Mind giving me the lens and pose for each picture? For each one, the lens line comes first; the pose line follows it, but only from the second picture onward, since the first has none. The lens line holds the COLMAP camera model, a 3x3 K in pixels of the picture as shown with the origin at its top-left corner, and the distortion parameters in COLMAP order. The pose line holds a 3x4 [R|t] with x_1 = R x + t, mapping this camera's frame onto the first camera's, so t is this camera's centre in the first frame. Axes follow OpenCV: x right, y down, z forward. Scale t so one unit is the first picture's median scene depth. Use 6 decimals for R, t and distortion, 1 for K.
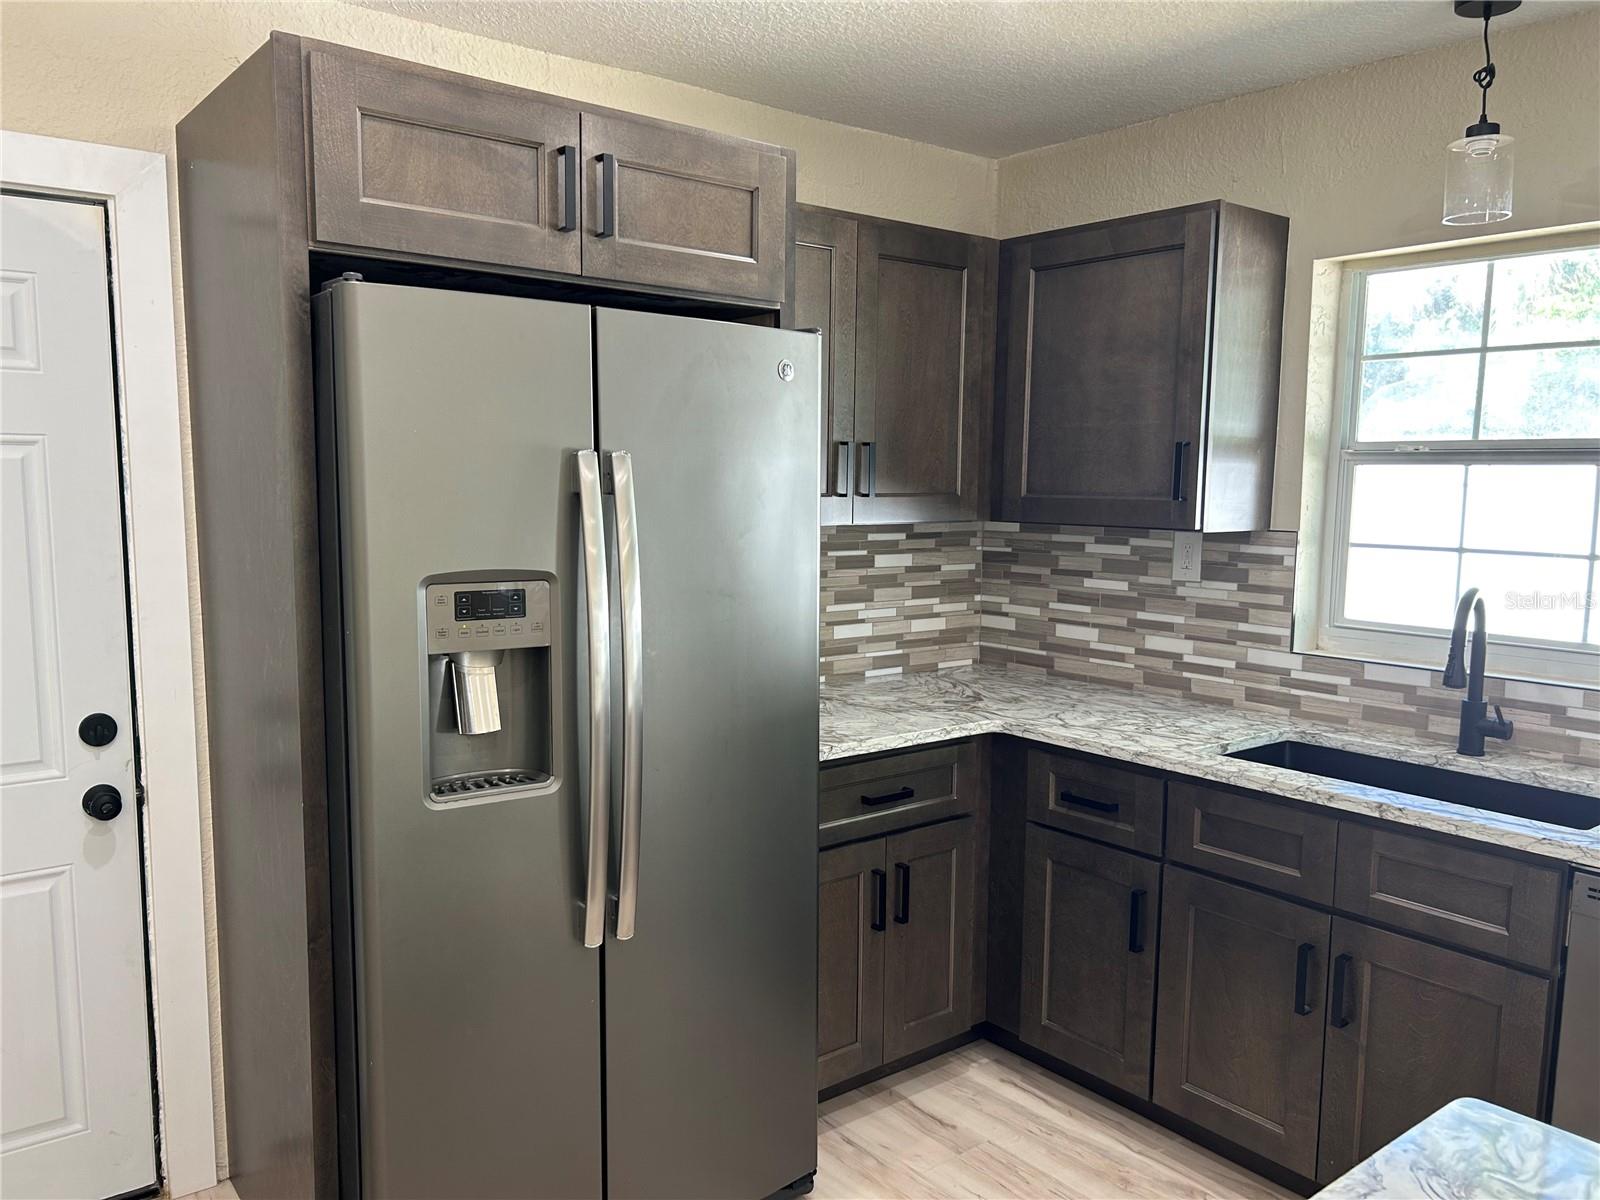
lens RADIAL K [[1209.2, 0, 792.1], [0, 1209.2, 614.6], [0, 0, 1]] dist [0.051212, -0.064404]
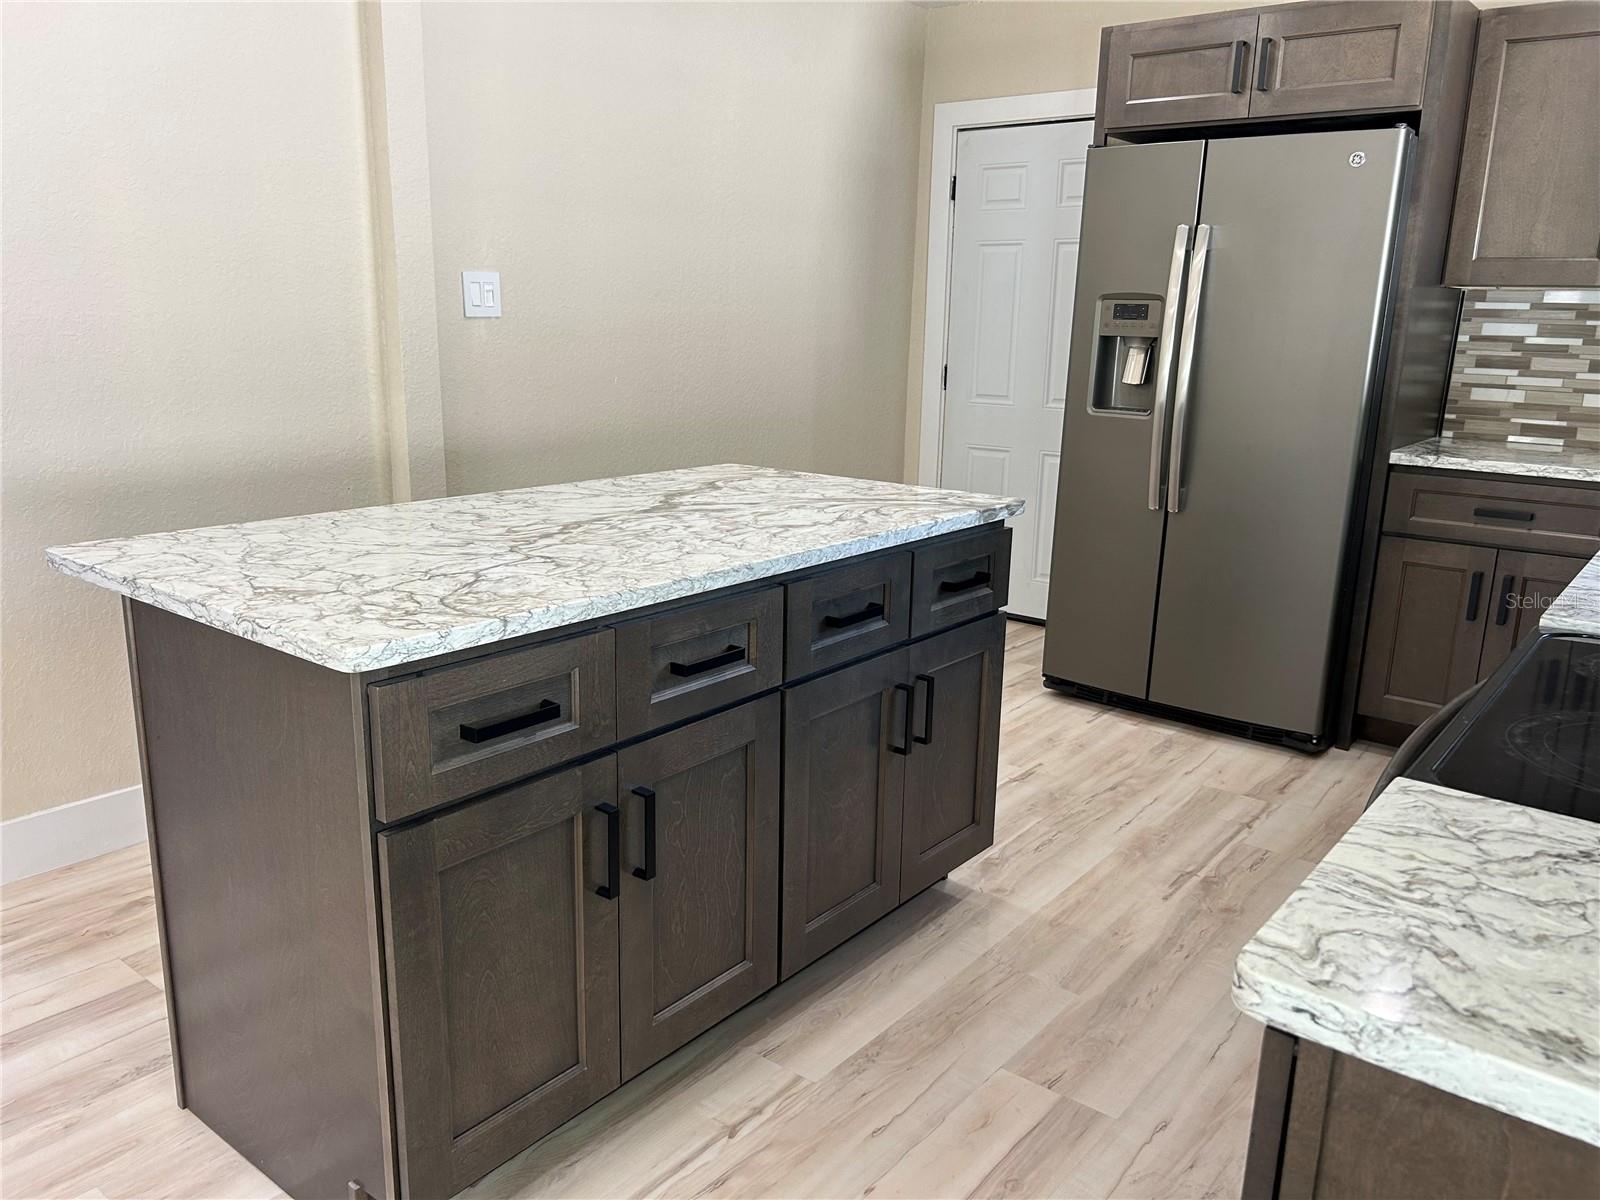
lens RADIAL K [[1209.2, 0, 793.3], [0, 1209.2, 608.3], [0, 0, 1]] dist [0.051212, -0.064404]
pose [[0.216954, 0.230960, -0.948466, 1.071000], [-0.130613, 0.969740, 0.206264, 0.081501], [0.967405, 0.079132, 0.240555, 0.037895]]
